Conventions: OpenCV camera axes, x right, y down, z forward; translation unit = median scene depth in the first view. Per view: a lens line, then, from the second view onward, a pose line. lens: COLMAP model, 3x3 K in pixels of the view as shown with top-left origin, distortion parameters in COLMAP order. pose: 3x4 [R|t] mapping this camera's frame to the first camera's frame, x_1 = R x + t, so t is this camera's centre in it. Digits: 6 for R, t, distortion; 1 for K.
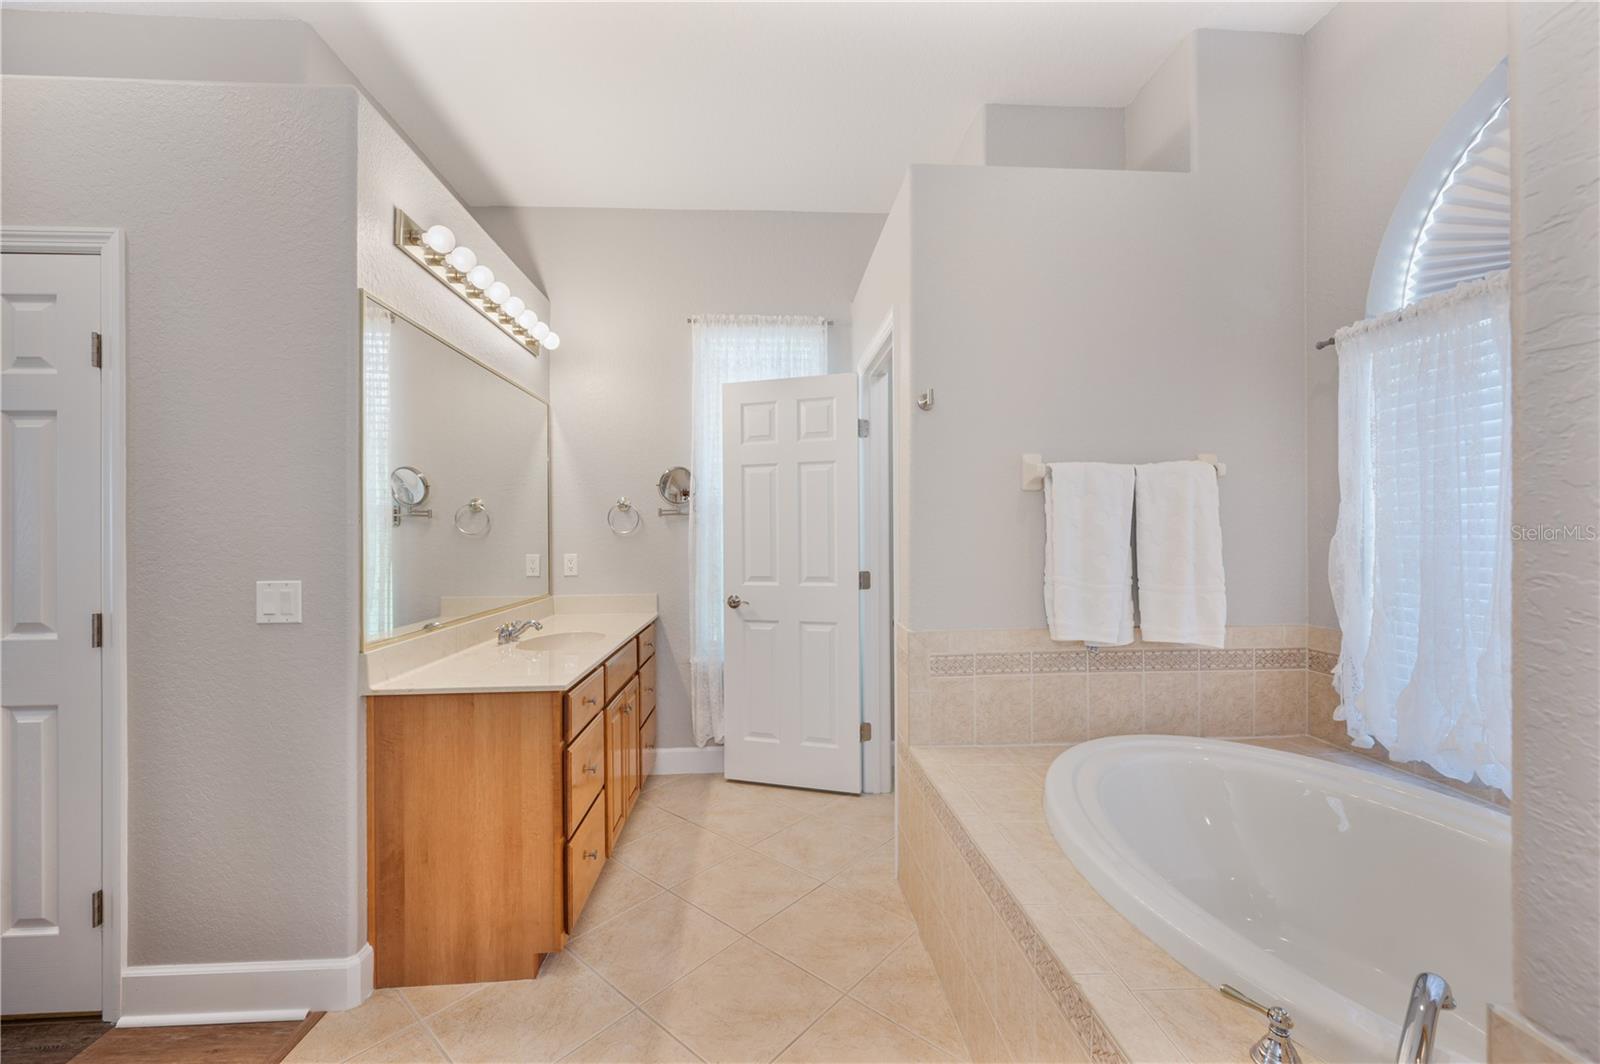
lens RADIAL K [[632.6, 0, 797.9], [0, 632.6, 532.1], [0, 0, 1]] dist [-0.000661, 0.000014]
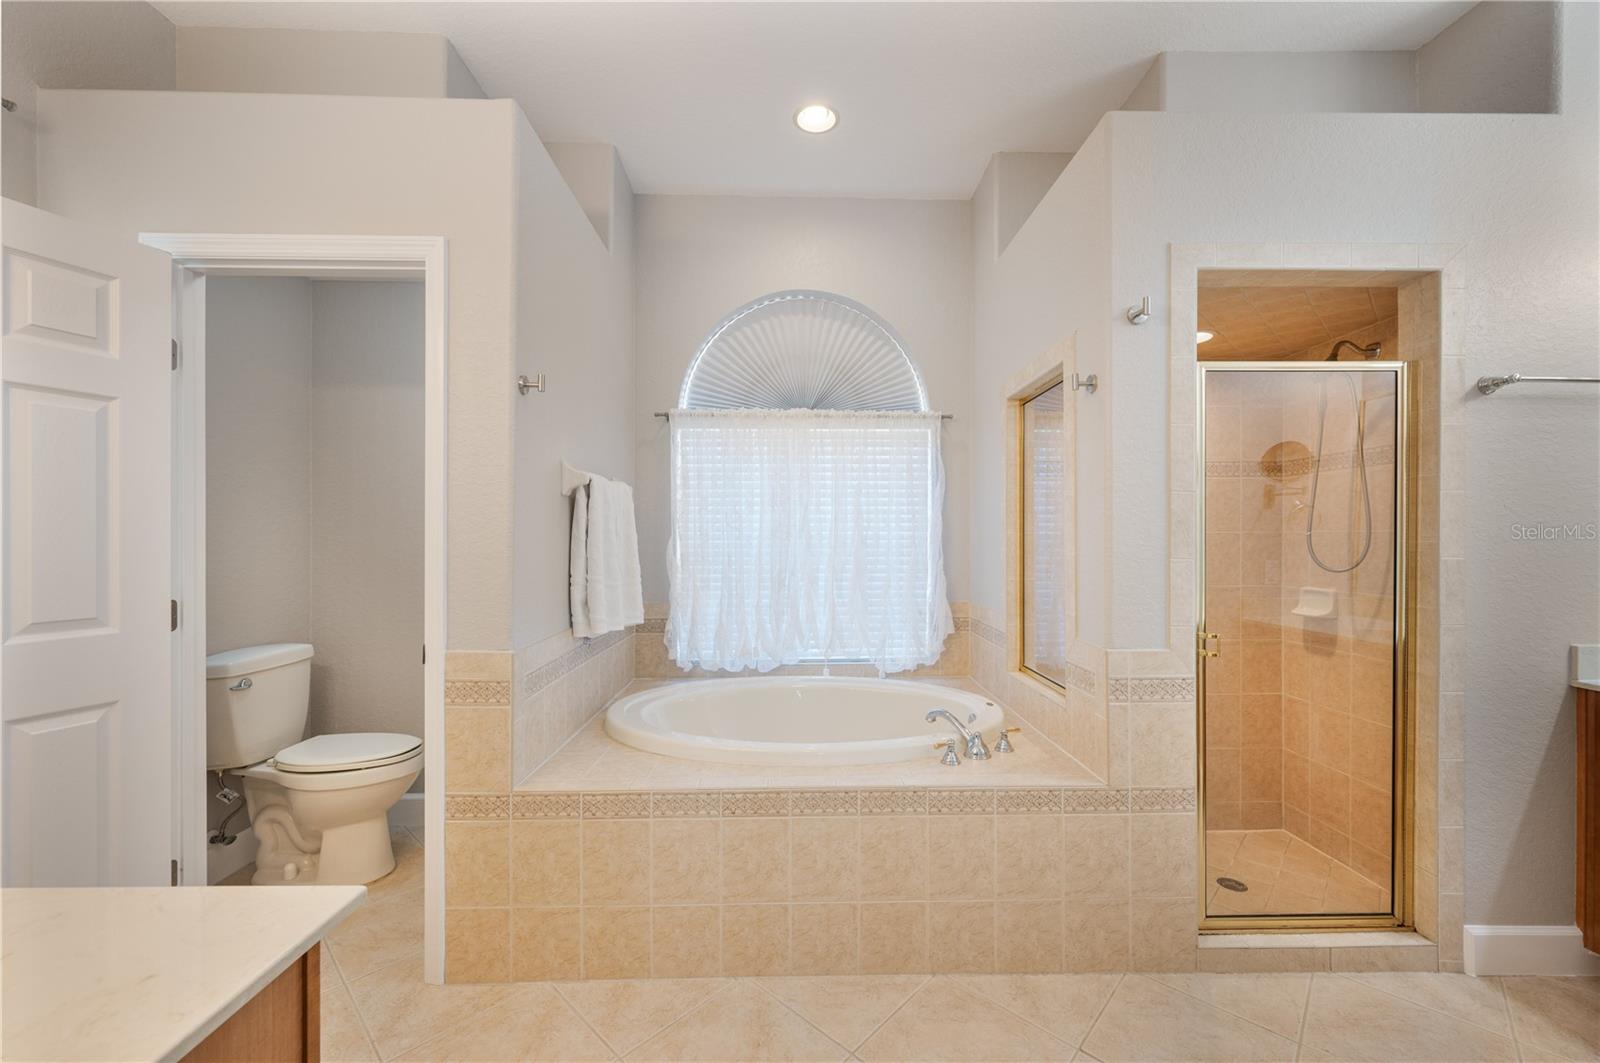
lens RADIAL K [[632.6, 0, 799.1], [0, 632.6, 538.7], [0, 0, 1]] dist [-0.000661, 0.000014]
pose [[0.040337, 0.004689, 0.999175, -0.691254], [-0.008472, 0.999955, -0.004351, 0.005214], [-0.999150, -0.008290, 0.040375, 0.621825]]
